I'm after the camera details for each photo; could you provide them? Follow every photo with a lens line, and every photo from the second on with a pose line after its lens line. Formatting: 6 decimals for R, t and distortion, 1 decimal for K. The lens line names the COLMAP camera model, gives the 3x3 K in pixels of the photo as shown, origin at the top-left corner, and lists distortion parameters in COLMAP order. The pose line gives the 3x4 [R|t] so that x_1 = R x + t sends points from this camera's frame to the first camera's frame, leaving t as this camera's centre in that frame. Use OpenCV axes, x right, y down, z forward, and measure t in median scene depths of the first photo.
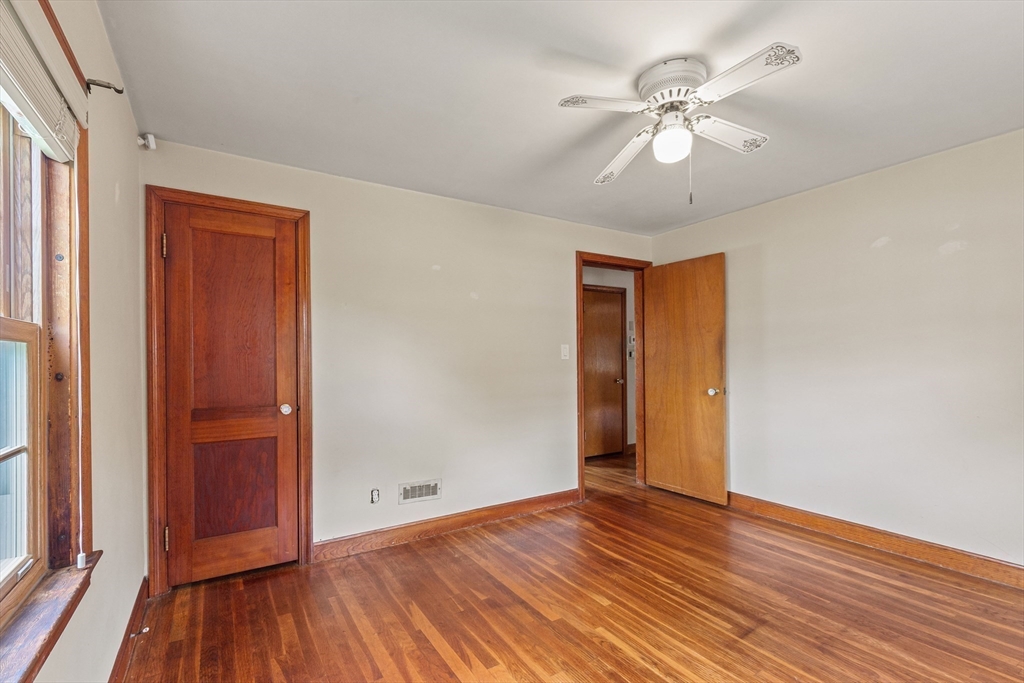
lens RADIAL K [[473.4, 0, 517.9], [0, 473.4, 354.4], [0, 0, 1]] dist [0.003191, 0.000143]
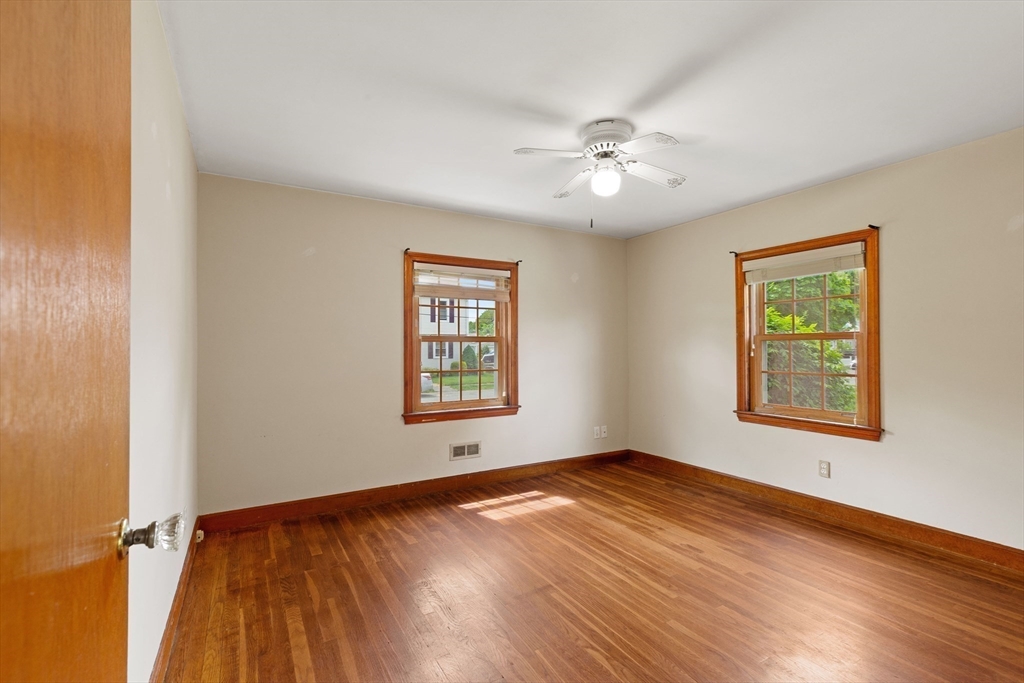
lens RADIAL K [[473.4, 0, 517.9], [0, 473.4, 354.4], [0, 0, 1]] dist [0.003191, 0.000143]
pose [[-0.999310, 0.013648, 0.034546, 0.477617], [0.013584, 0.999906, -0.002066, 0.024196], [-0.034571, -0.001595, -0.999401, 2.072073]]
